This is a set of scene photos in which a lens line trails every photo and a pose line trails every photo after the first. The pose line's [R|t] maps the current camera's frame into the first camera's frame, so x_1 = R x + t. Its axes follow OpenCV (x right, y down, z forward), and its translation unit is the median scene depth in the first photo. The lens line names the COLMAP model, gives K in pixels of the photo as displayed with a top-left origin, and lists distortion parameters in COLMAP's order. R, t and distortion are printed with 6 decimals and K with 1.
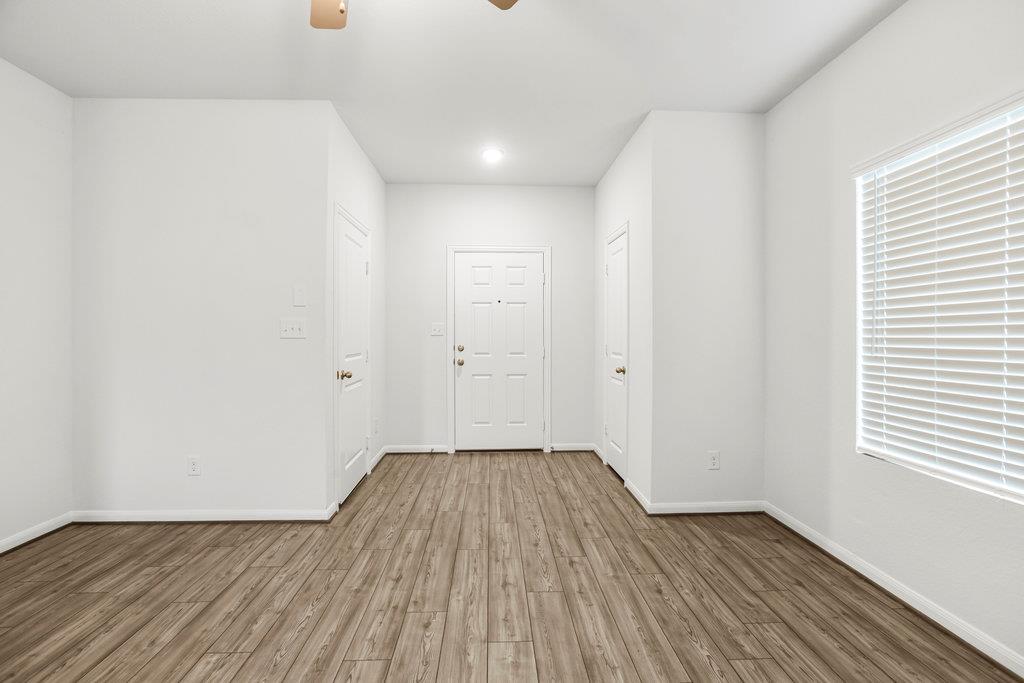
lens RADIAL K [[486.7, 0, 503.9], [0, 486.7, 331.4], [0, 0, 1]] dist [-0.009495, -0.000054]
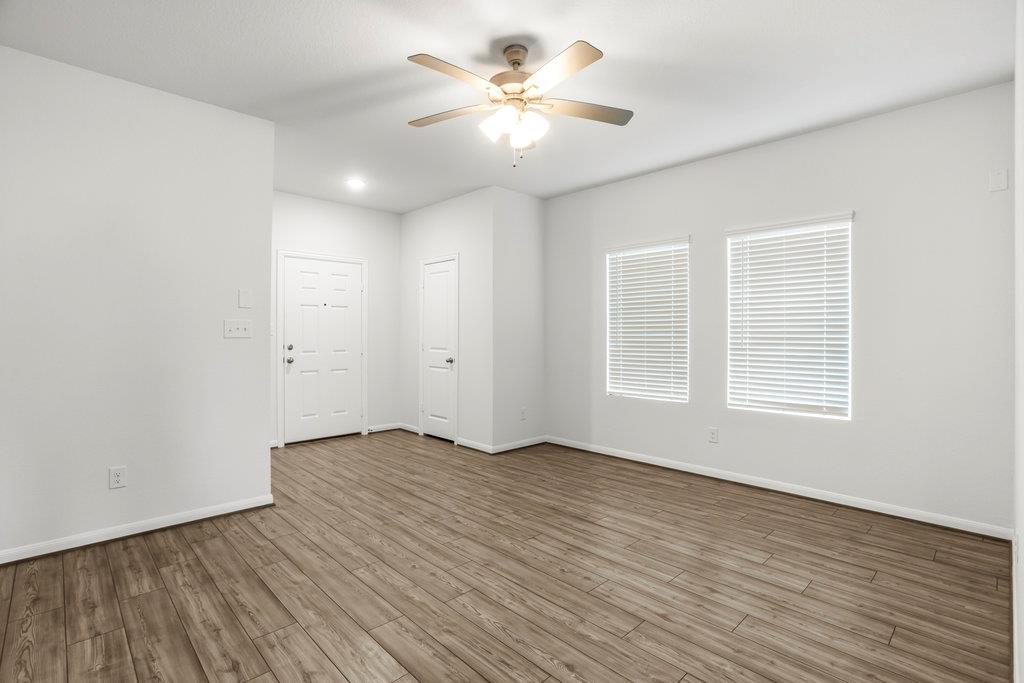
lens RADIAL K [[487.1, 0, 510.3], [0, 487.1, 338.6], [0, 0, 1]] dist [-0.053067, 0.022128]
pose [[0.745867, -0.006126, 0.666066, -0.695264], [-0.004475, 0.999889, 0.014208, -0.001974], [-0.666080, -0.013578, 0.745757, -0.168045]]
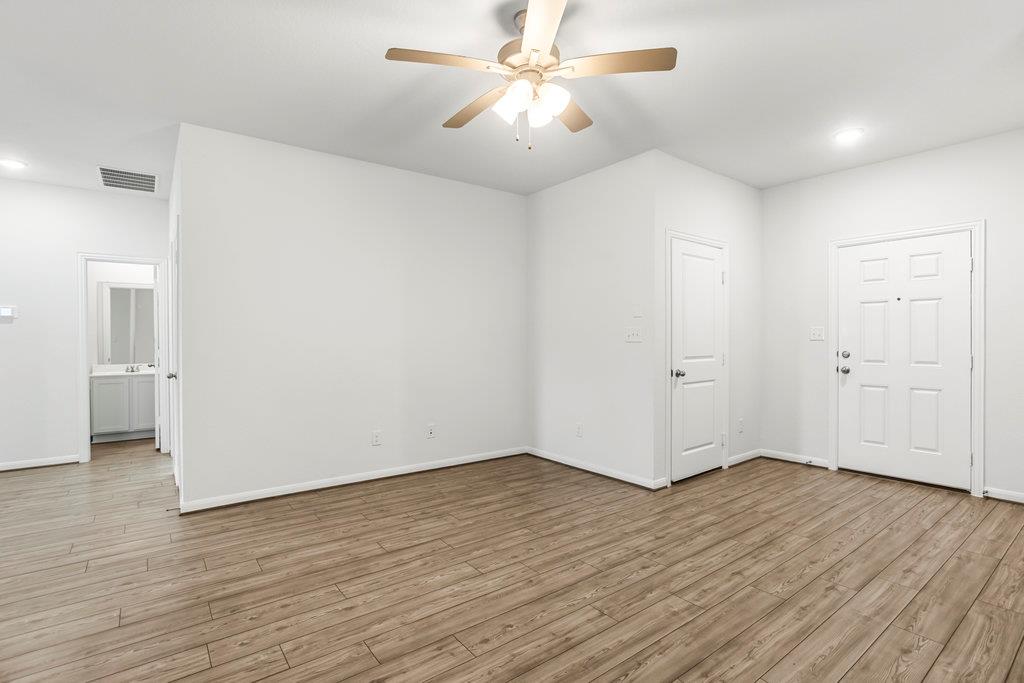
lens RADIAL K [[487.1, 0, 510.3], [0, 487.1, 338.6], [0, 0, 1]] dist [-0.053067, 0.022128]
pose [[0.577479, -0.000851, -0.816405, 0.435521], [0.005015, 0.999984, 0.002505, 0.000465], [0.816390, -0.005541, 0.577474, -0.008409]]
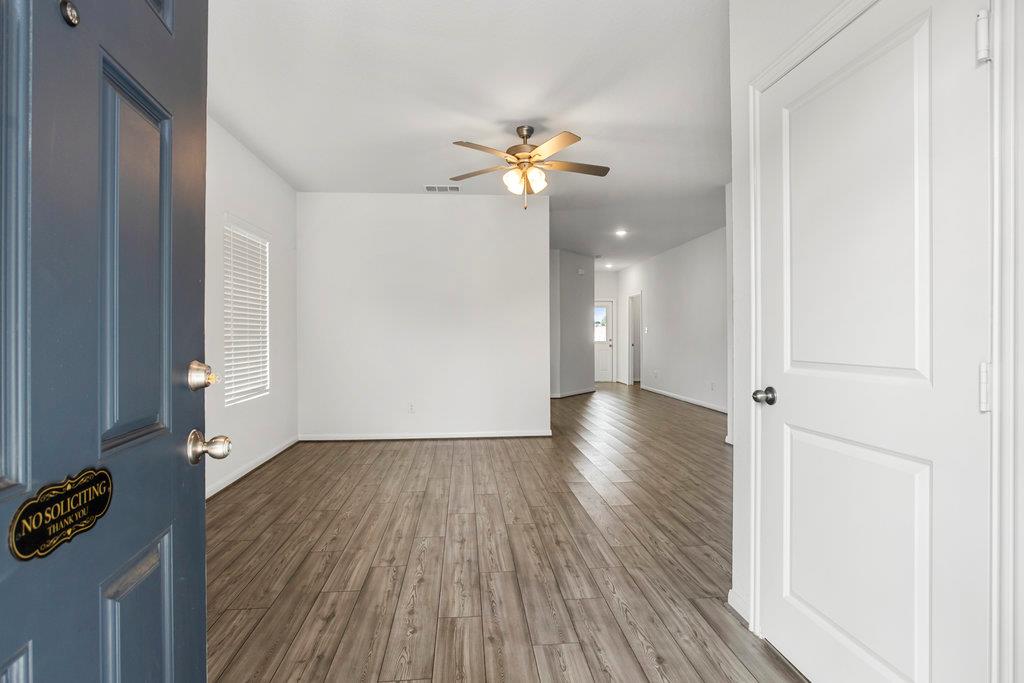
lens RADIAL K [[506.7, 0, 512.0], [0, 506.7, 341.5], [0, 0, 1]] dist [-0.045294, 0.000913]
pose [[-0.997676, 0.001566, -0.068114, -0.026374], [0.001375, 0.999995, 0.002853, 0.032293], [0.068118, 0.002753, -0.997673, 1.677378]]
